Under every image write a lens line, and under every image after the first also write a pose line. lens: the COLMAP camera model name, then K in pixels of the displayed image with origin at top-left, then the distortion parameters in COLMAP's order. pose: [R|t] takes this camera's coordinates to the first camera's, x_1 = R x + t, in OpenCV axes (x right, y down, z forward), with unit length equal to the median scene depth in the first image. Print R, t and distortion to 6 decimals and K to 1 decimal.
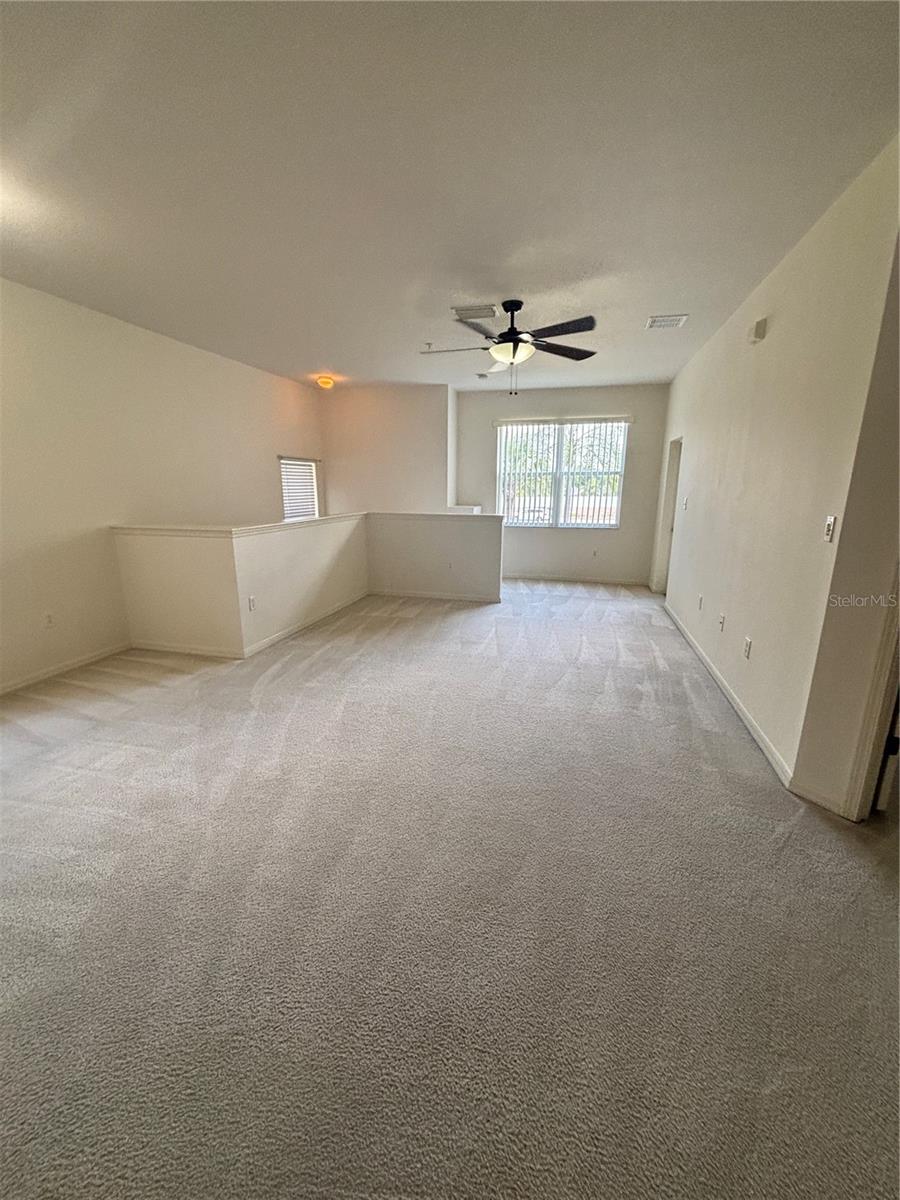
lens RADIAL K [[480.2, 0, 450.0], [0, 480.2, 600.0], [0, 0, 1]] dist [0.001394, -0.000109]
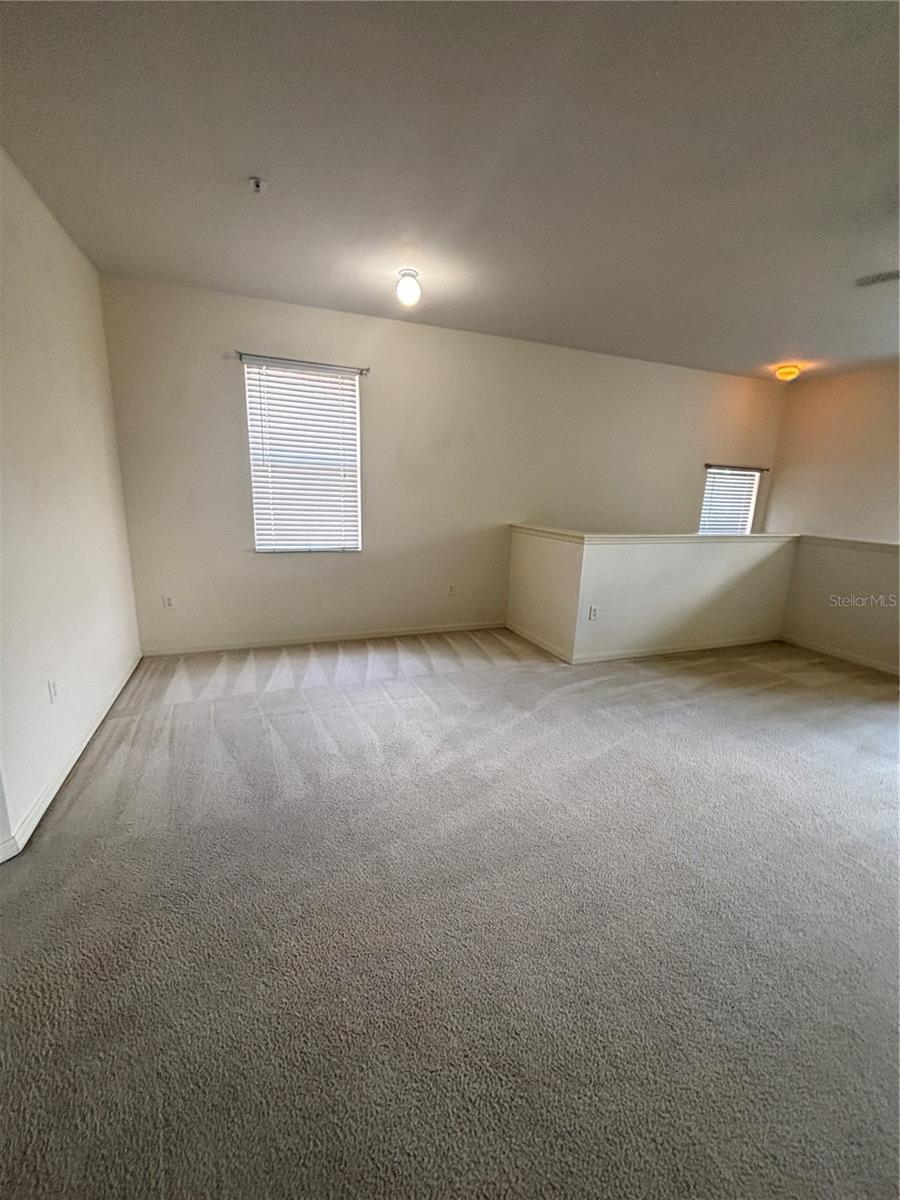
lens RADIAL K [[480.2, 0, 450.0], [0, 480.2, 600.0], [0, 0, 1]] dist [0.001394, -0.000109]
pose [[0.589754, 0.203328, -0.781568, 0.179279], [-0.223225, 0.971123, 0.084202, -0.036040], [0.776119, 0.124807, 0.618112, 0.167937]]
